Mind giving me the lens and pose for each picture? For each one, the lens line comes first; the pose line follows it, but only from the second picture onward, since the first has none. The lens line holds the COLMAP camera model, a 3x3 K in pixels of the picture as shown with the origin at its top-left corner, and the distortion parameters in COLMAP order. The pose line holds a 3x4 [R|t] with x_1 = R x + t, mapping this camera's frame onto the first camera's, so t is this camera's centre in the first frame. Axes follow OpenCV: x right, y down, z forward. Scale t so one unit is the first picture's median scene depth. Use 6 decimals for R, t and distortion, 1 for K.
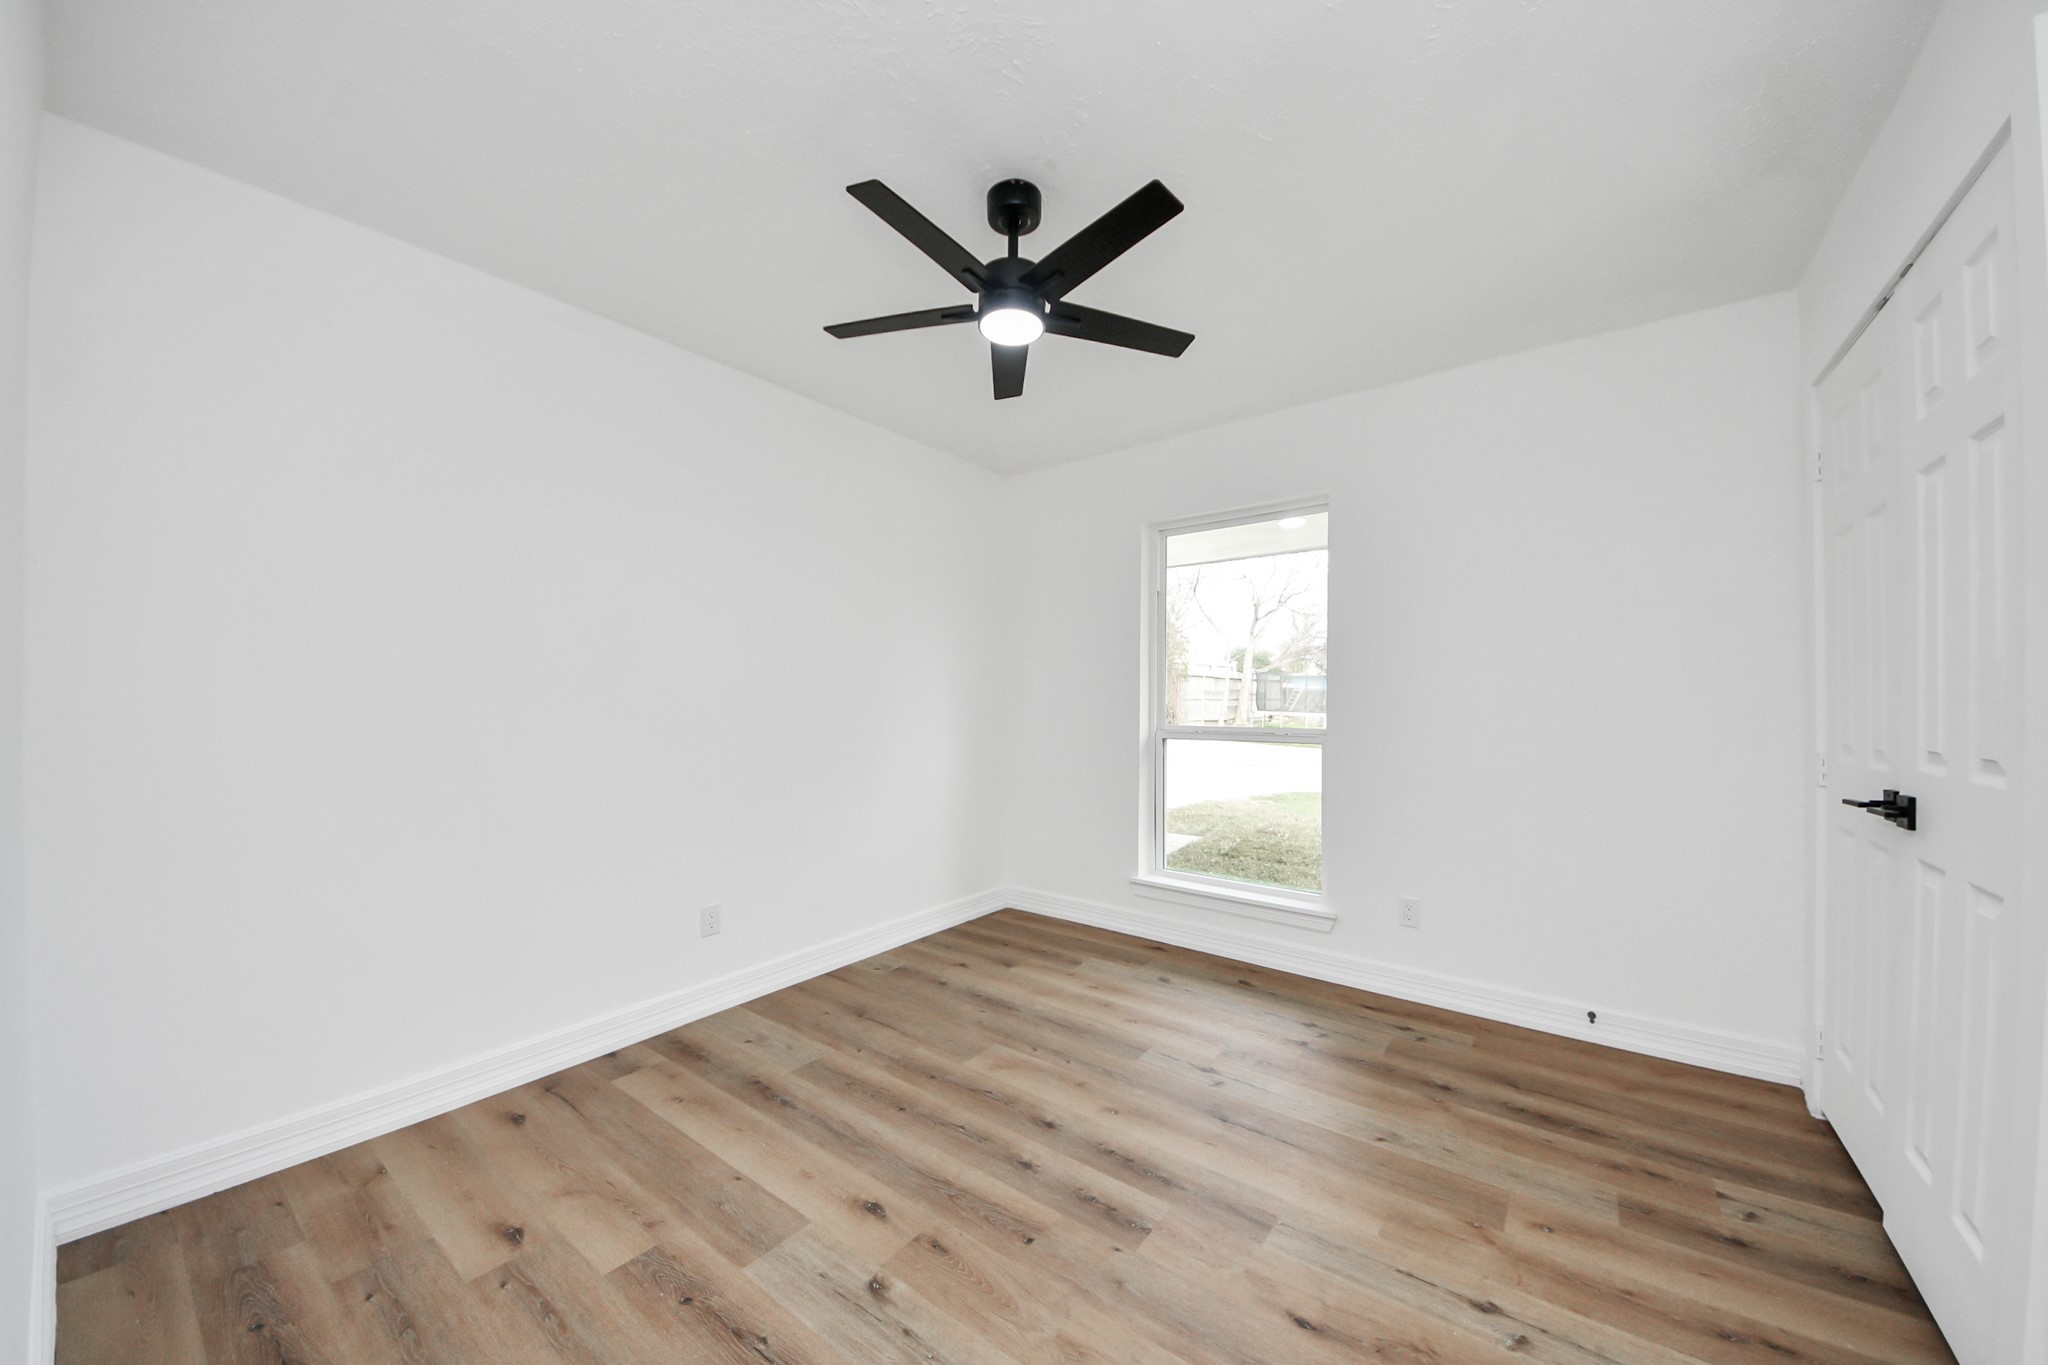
lens RADIAL K [[731.1, 0, 1031.7], [0, 731.1, 692.9], [0, 0, 1]] dist [0.034431, -0.014762]
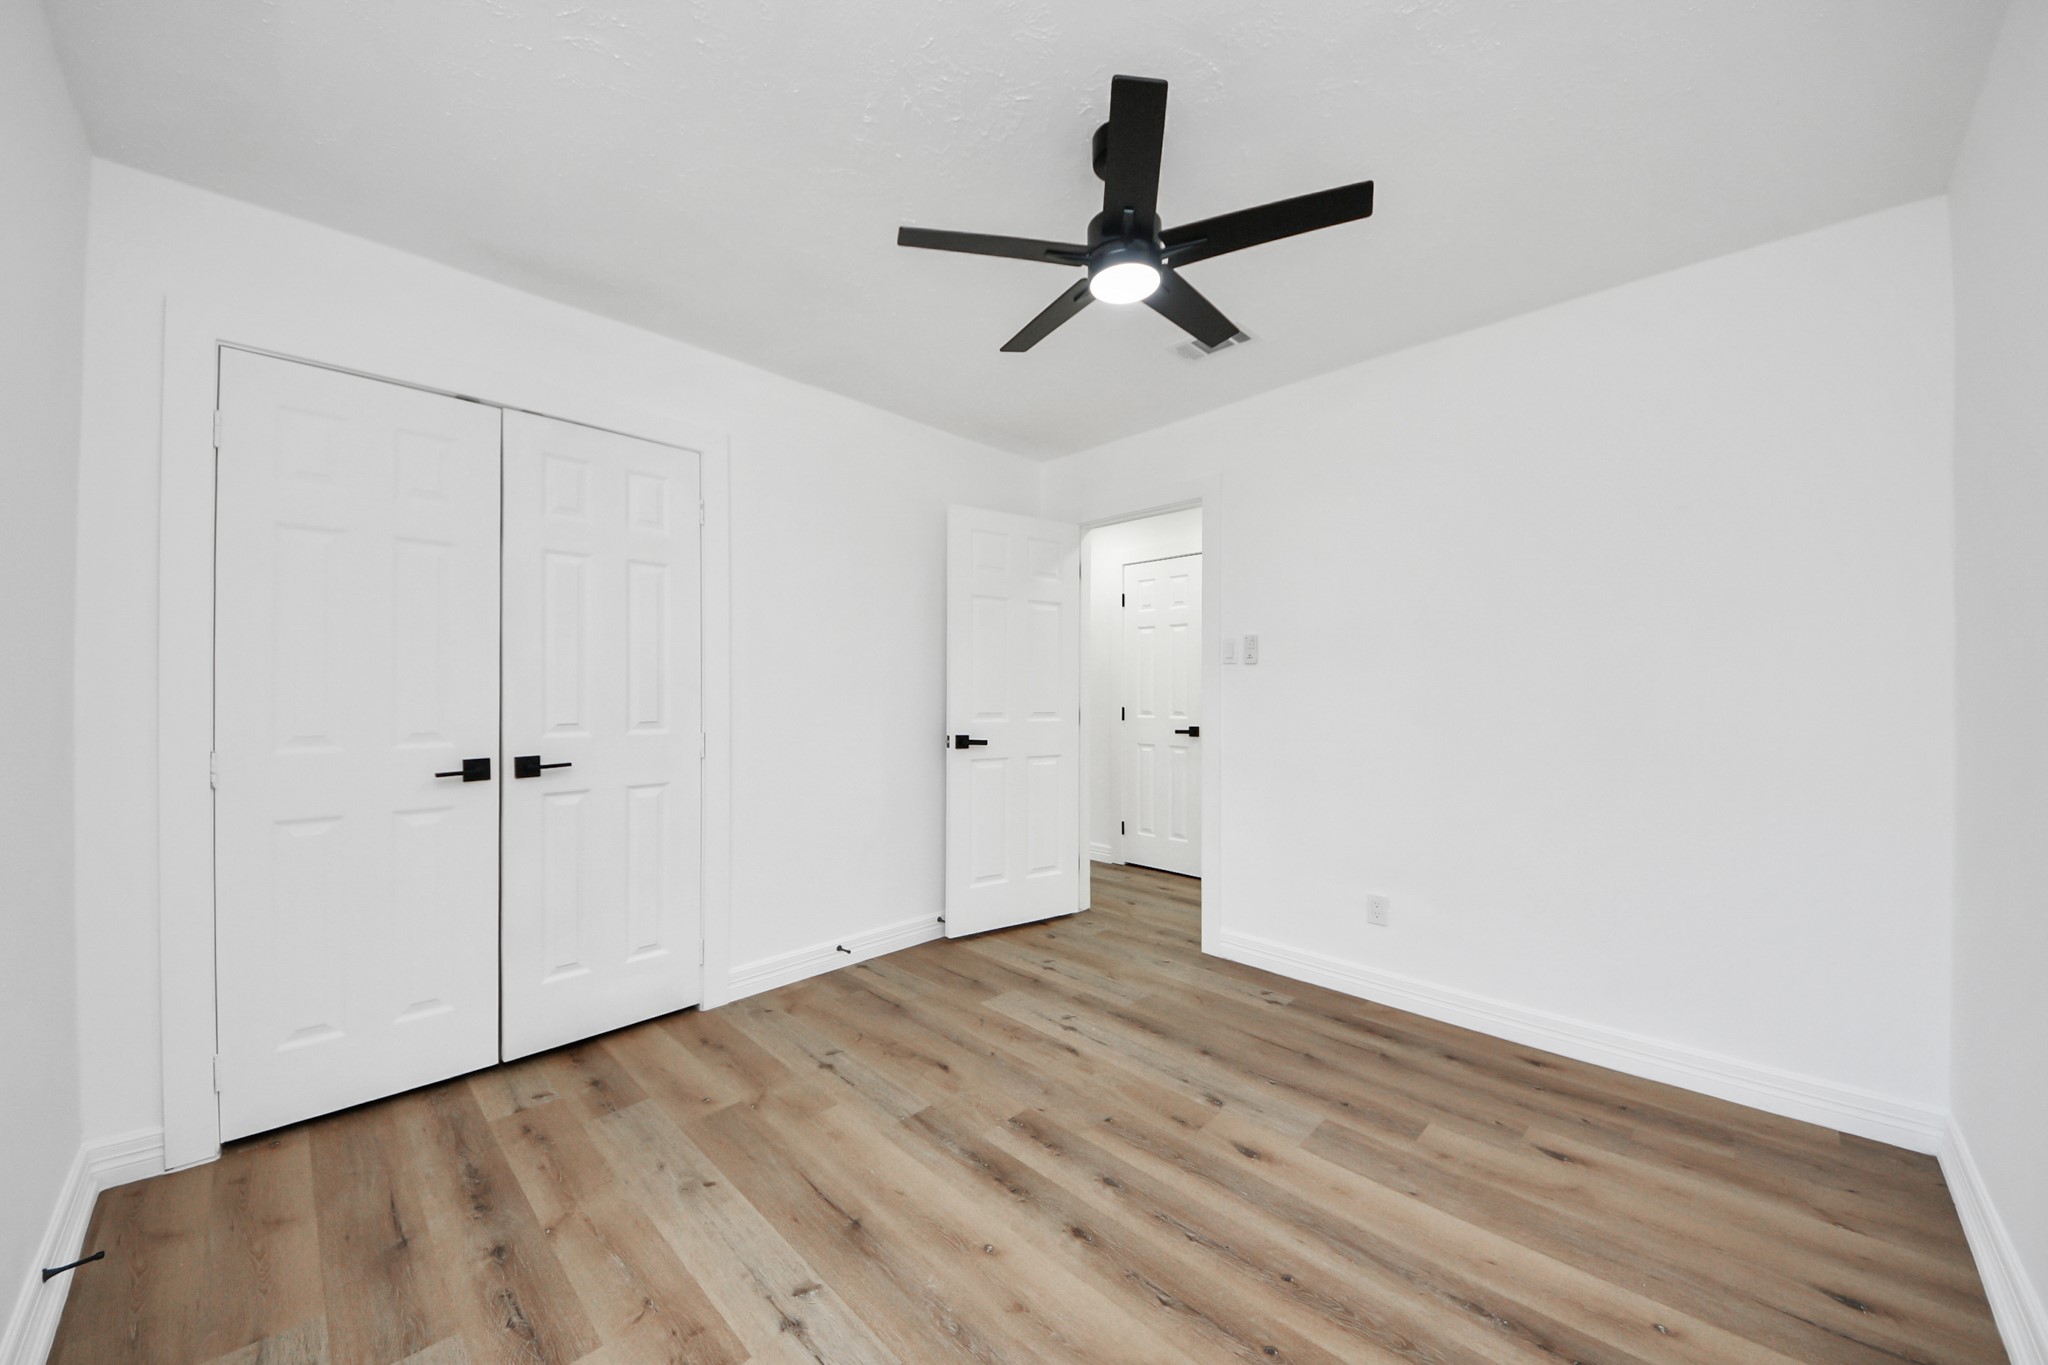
lens RADIAL K [[731.1, 0, 1031.7], [0, 731.1, 692.9], [0, 0, 1]] dist [0.034431, -0.014762]
pose [[-0.991591, -0.000671, 0.129412, -0.032901], [-0.002320, 0.999918, -0.012593, 0.023758], [-0.129393, -0.012788, -0.991511, 2.049048]]
